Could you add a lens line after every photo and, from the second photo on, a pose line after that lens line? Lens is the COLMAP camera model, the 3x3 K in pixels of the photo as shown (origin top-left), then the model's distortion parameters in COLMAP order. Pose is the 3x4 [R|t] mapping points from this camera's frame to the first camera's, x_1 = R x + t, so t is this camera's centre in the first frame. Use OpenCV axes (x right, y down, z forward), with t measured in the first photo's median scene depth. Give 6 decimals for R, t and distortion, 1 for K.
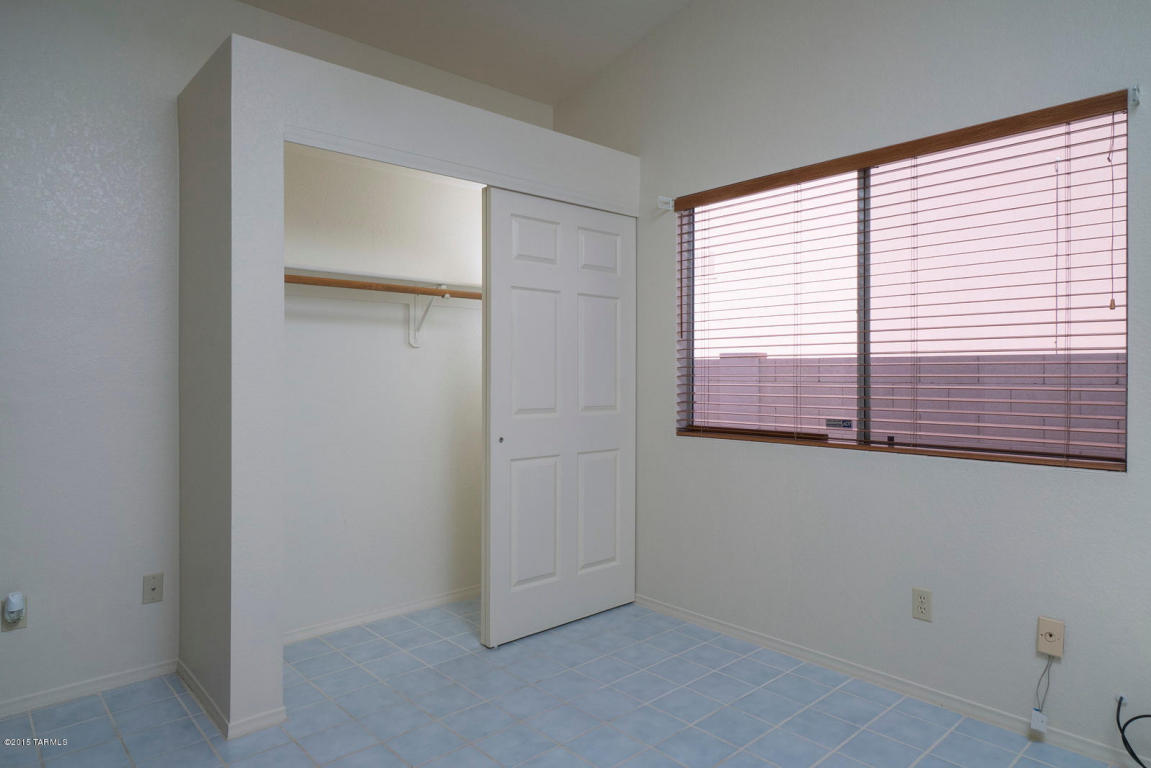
lens RADIAL K [[703.9, 0, 573.9], [0, 703.9, 378.3], [0, 0, 1]] dist [0.002690, 0.000524]
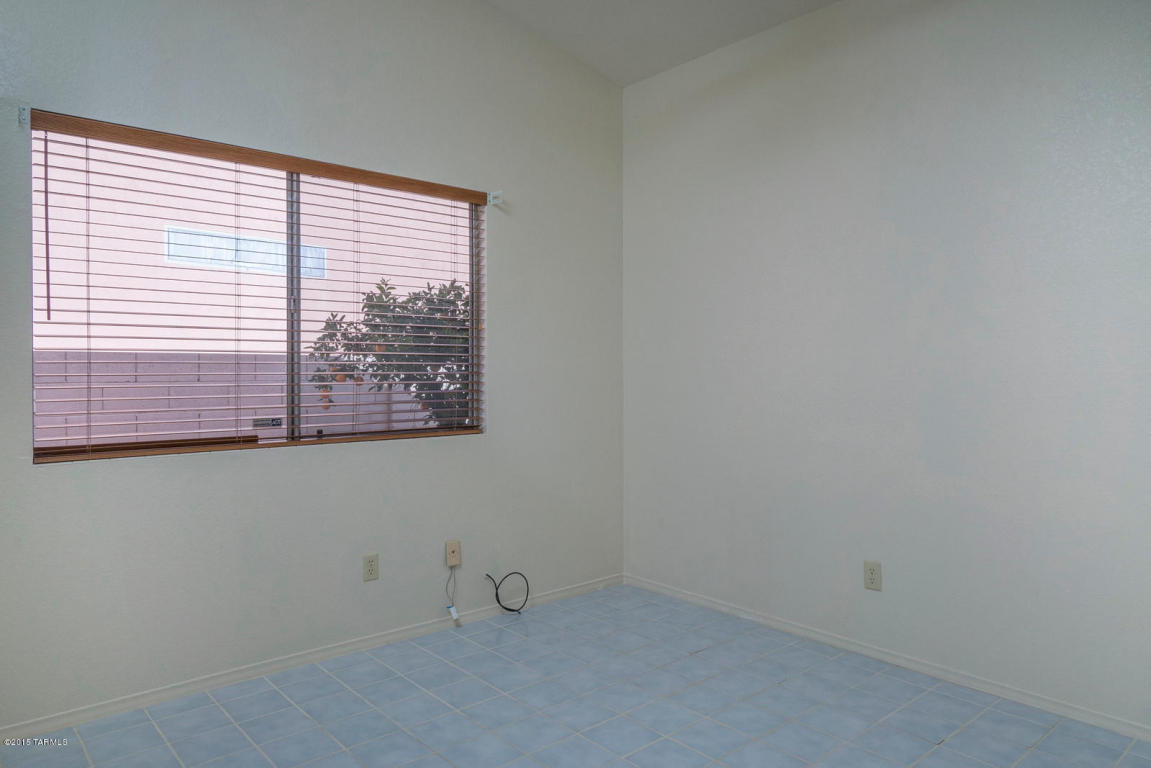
lens RADIAL K [[764.6, 0, 574.0], [0, 764.6, 383.8], [0, 0, 1]] dist [-0.052315, -0.001906]
pose [[-0.014427, -0.010781, 0.999838, -0.692665], [0.009797, 0.999892, 0.010923, 0.003159], [-0.999848, 0.009953, -0.014320, 0.601620]]
